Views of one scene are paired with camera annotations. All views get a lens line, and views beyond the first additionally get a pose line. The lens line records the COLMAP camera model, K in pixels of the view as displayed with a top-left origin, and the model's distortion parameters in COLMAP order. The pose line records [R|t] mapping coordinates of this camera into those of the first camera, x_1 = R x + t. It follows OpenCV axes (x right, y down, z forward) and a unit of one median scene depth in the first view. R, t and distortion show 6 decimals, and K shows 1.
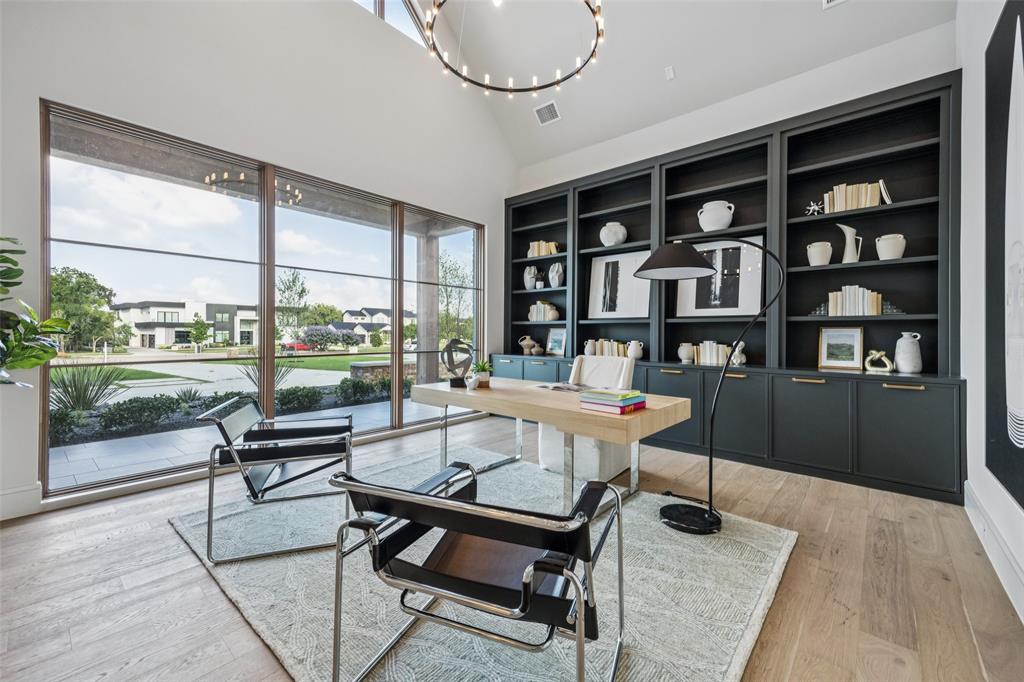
lens RADIAL K [[415.0, 0, 512.3], [0, 415.0, 336.6], [0, 0, 1]] dist [0.012778, 0.000175]
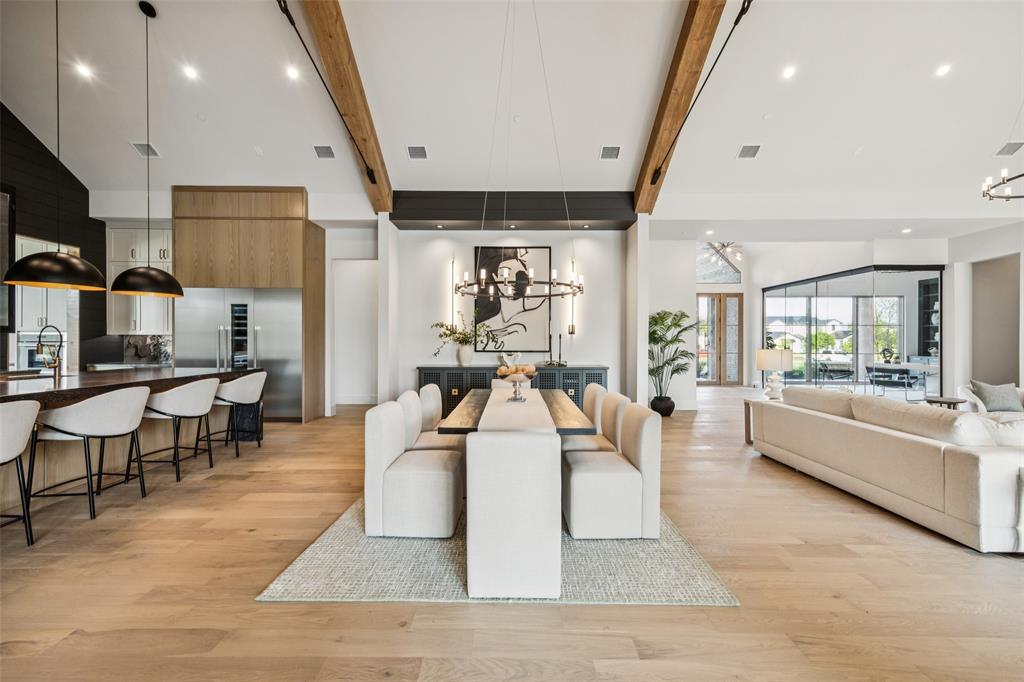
lens RADIAL K [[415.0, 0, 517.2], [0, 415.0, 340.5], [0, 0, 1]] dist [0.012778, 0.000175]
pose [[0.650522, -0.011720, -0.759397, 0.280885], [0.005592, 0.999928, -0.010642, -0.025035], [0.759466, 0.002677, 0.650541, -1.964229]]
